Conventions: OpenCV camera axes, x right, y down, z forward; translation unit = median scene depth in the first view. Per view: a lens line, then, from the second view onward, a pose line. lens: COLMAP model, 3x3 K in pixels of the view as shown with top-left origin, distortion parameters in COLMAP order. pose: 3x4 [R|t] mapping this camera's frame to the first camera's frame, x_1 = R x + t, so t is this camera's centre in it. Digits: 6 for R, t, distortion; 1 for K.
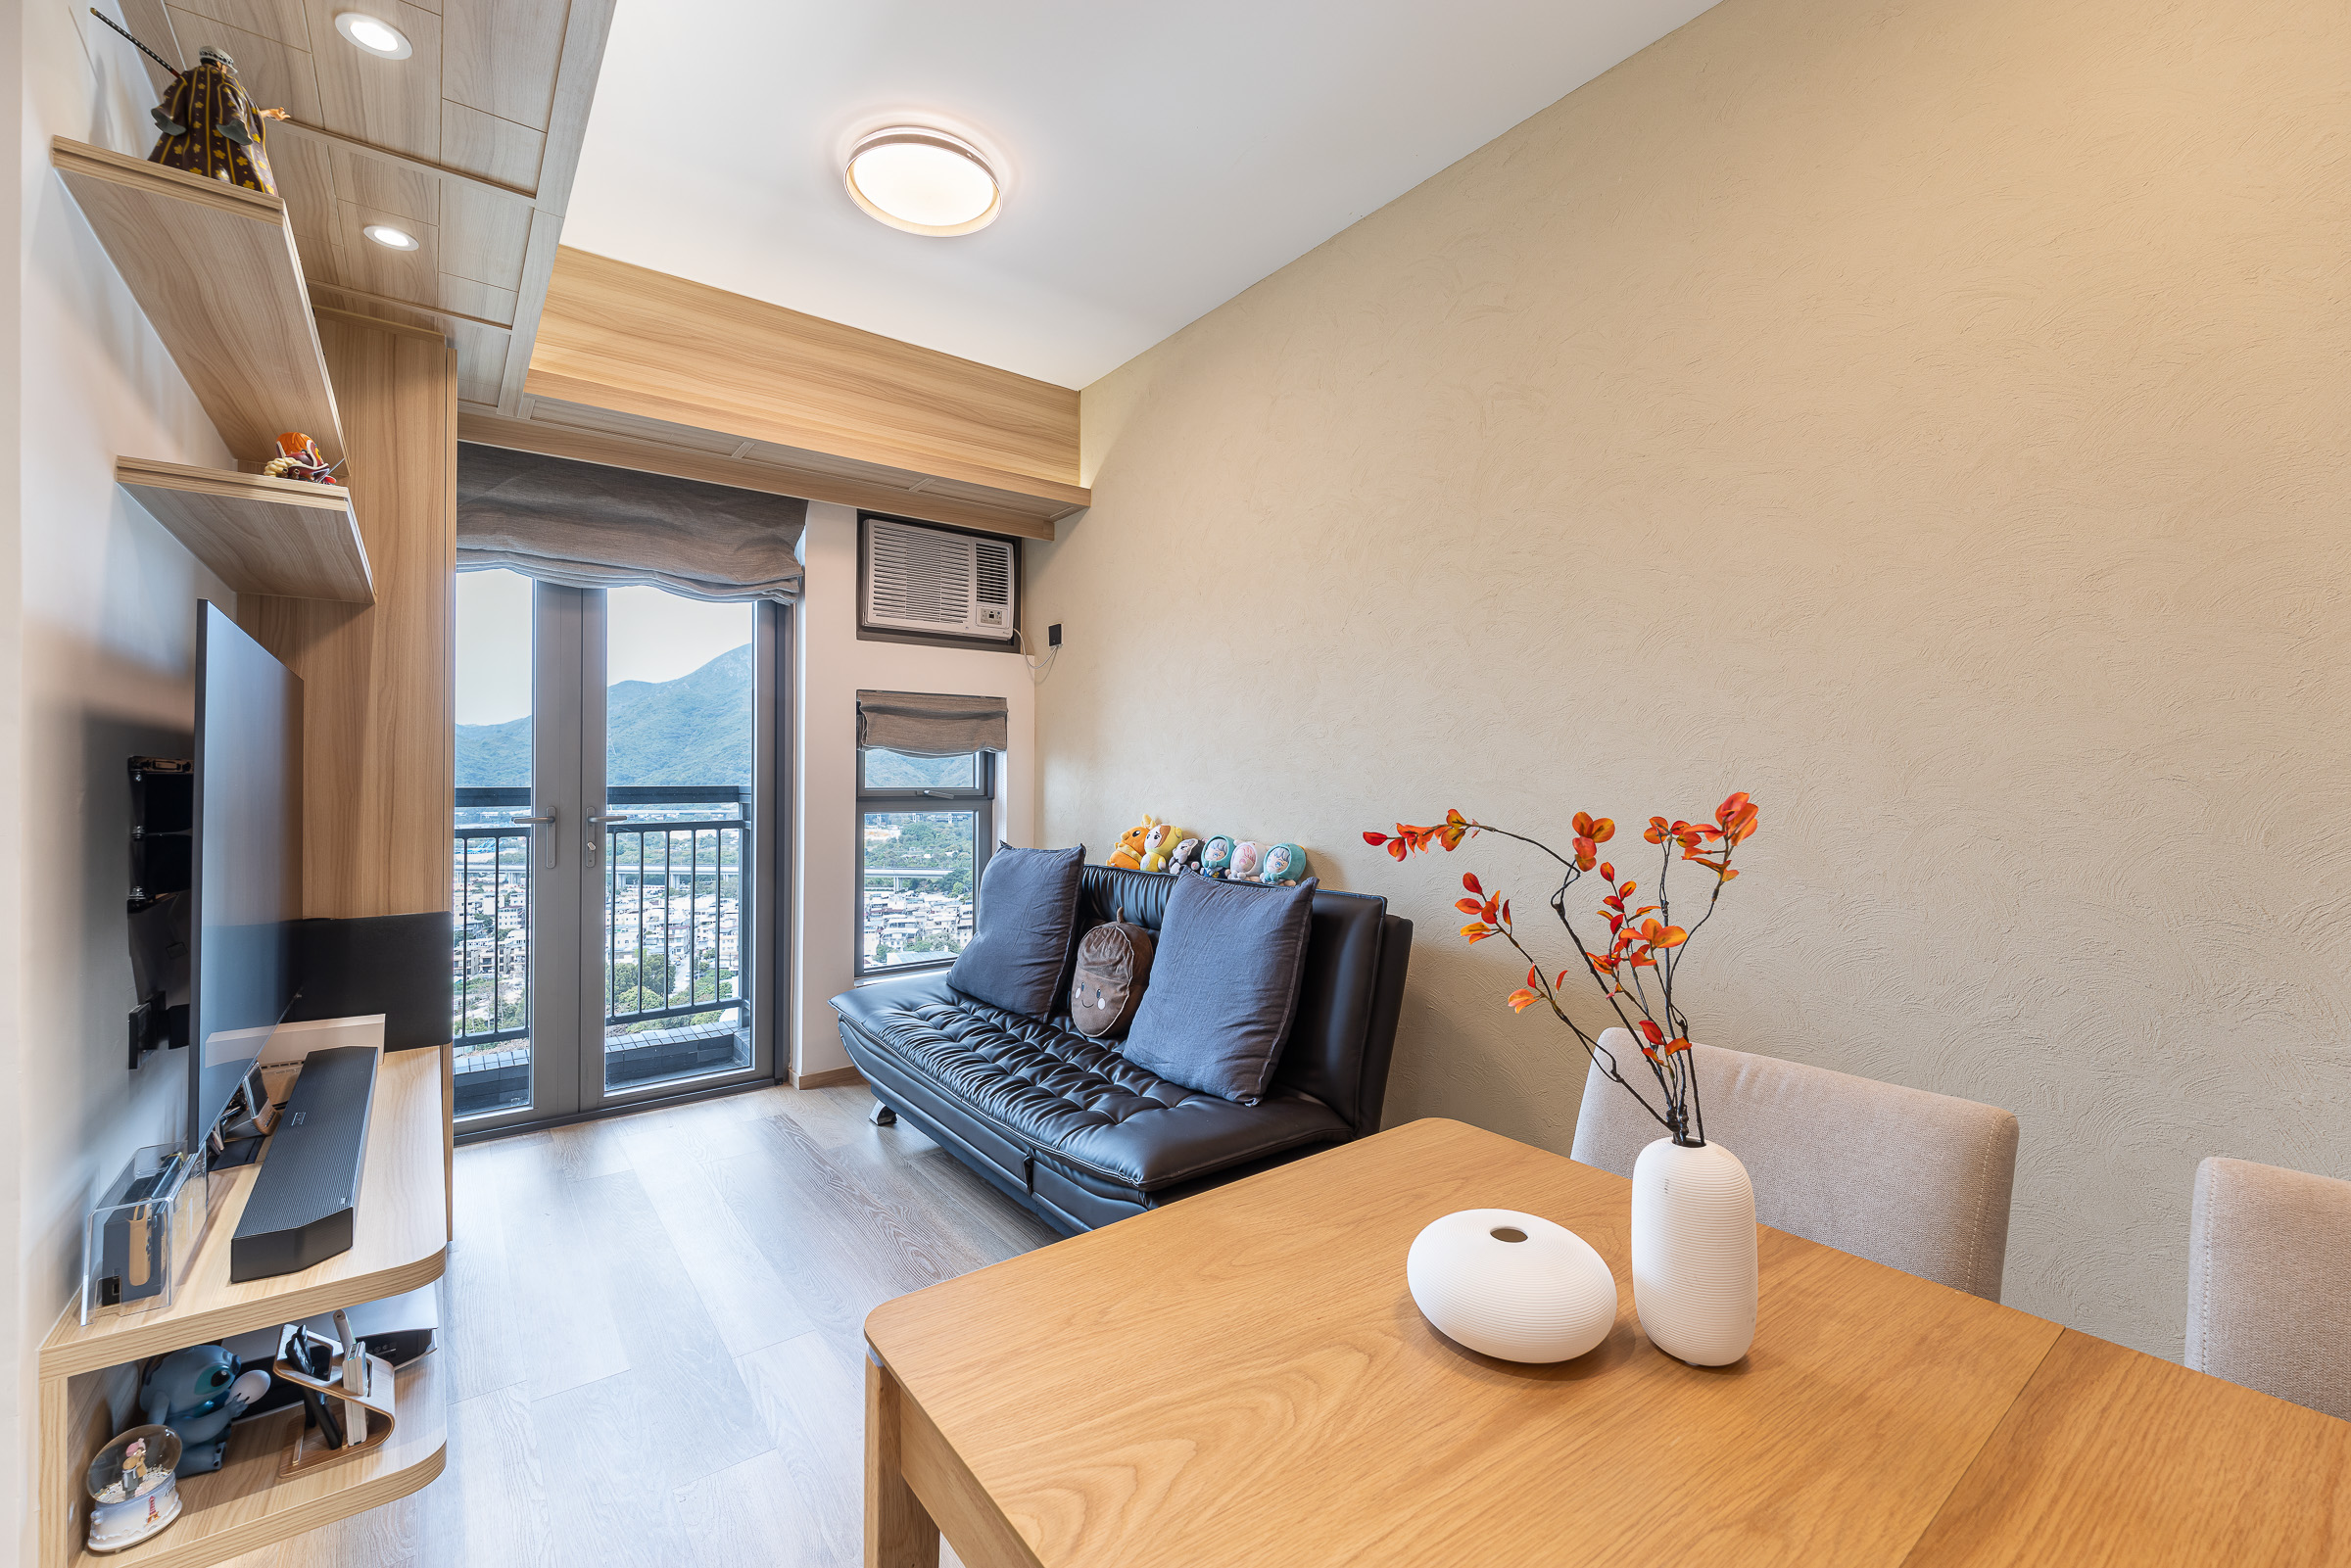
lens RADIAL K [[957.3, 0, 1175.5], [0, 957.3, 784.0], [0, 0, 1]] dist [0.024354, -0.013645]
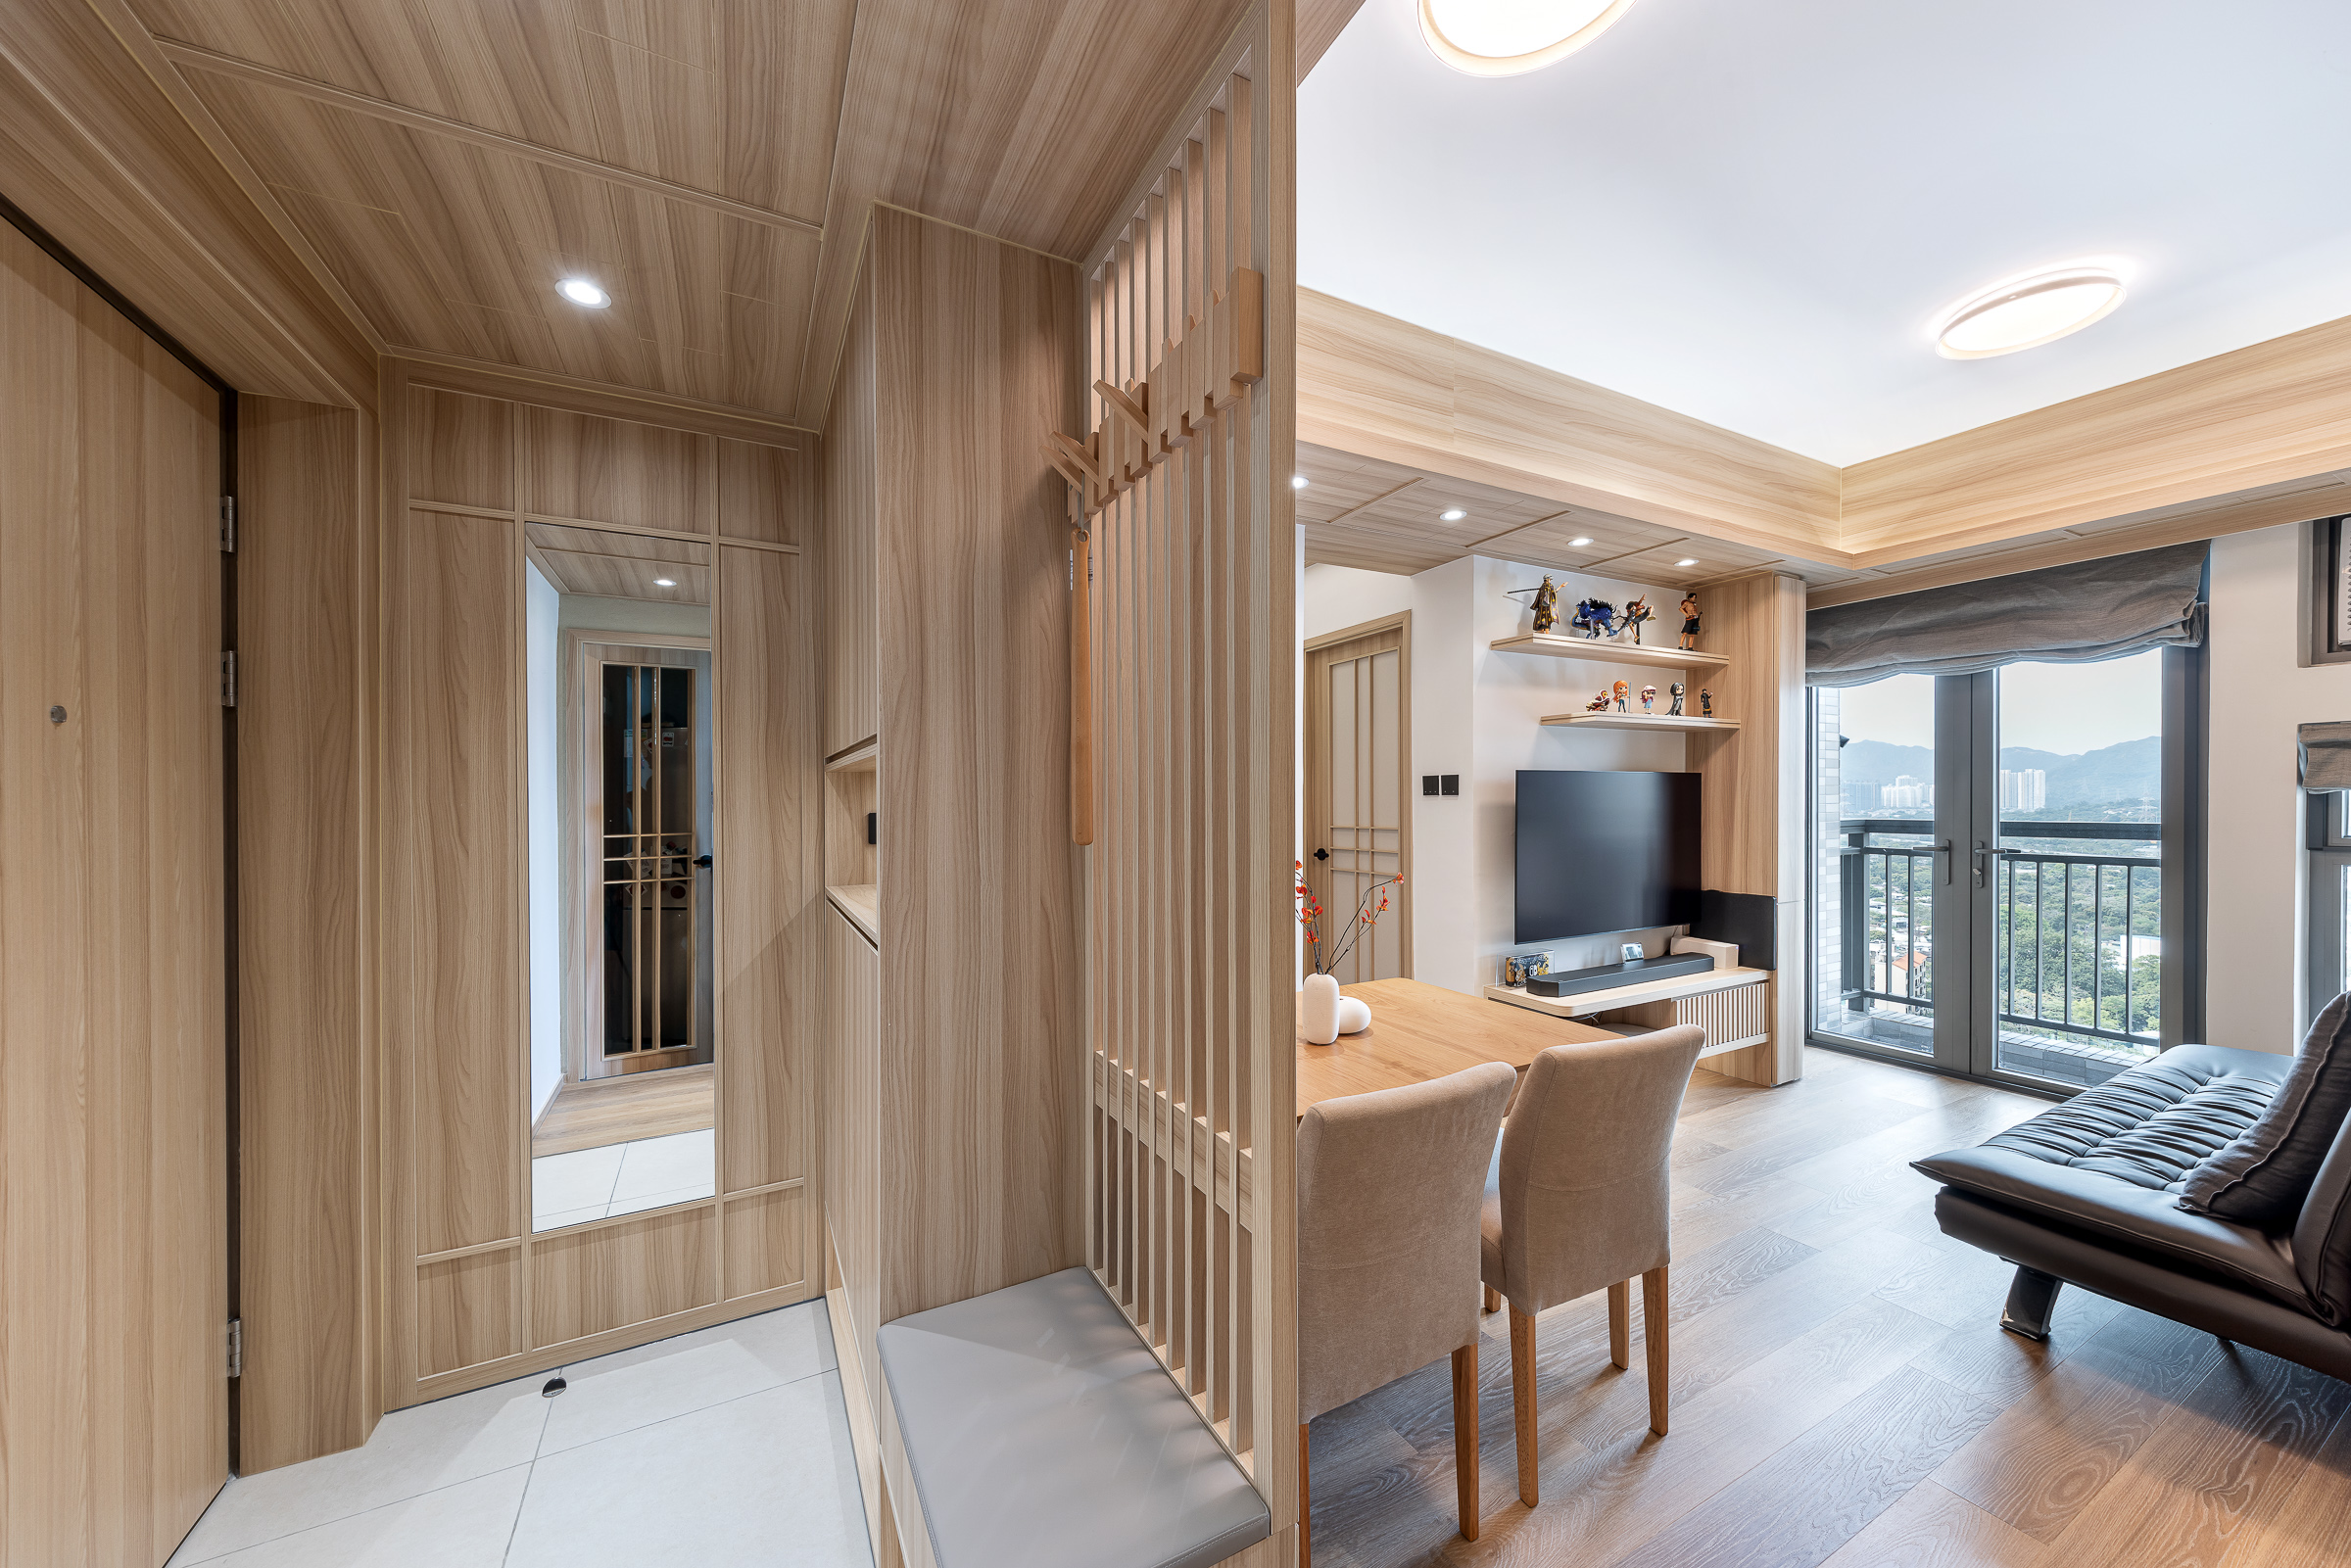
lens RADIAL K [[841.4, 0, 1180.0], [0, 841.4, 811.3], [0, 0, 1]] dist [0.013613, -0.004641]
pose [[-0.164760, 0.021241, -0.986105, 0.681183], [0.002247, 0.999774, 0.021160, -0.043214], [0.986331, 0.001271, -0.164771, 0.133547]]
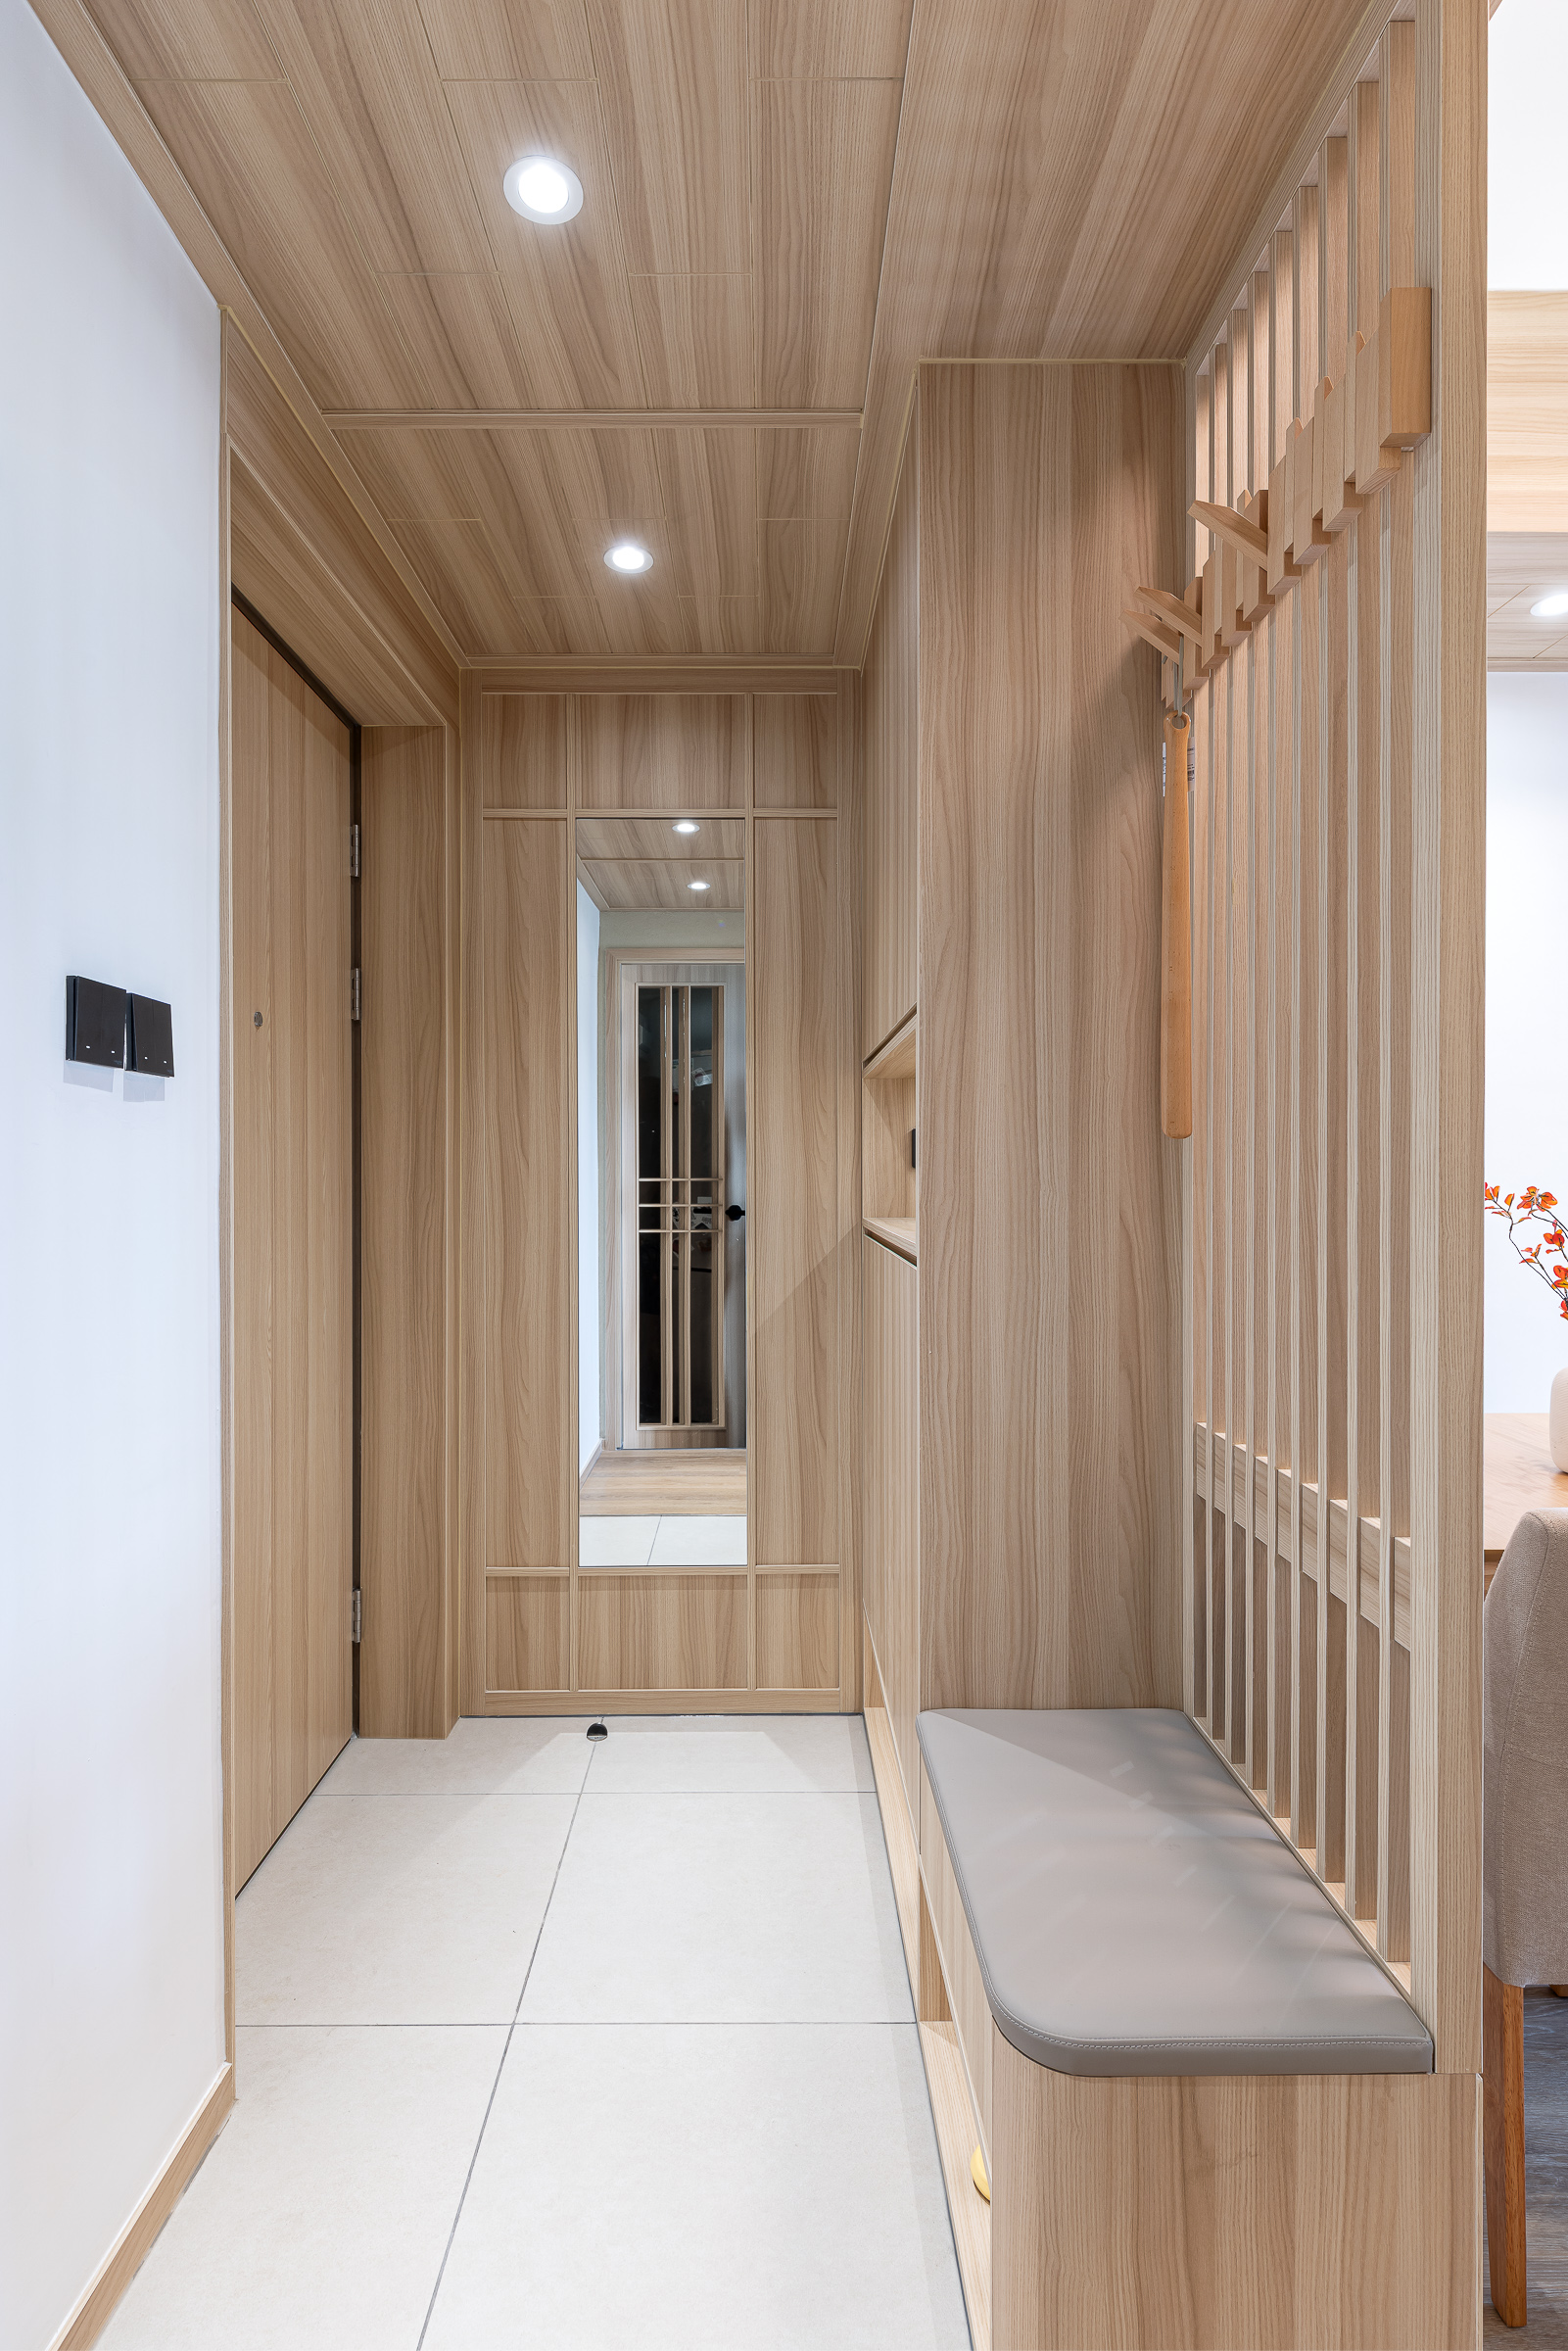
lens RADIAL K [[1162.0, 0, 784.0], [0, 1162.0, 1175.5], [0, 0, 1]] dist [0.030414, -0.029432]
pose [[-0.595372, 0.019593, -0.803211, 0.713551], [0.007392, 0.999794, 0.018909, -0.010353], [0.803416, 0.005321, -0.595394, 0.159172]]
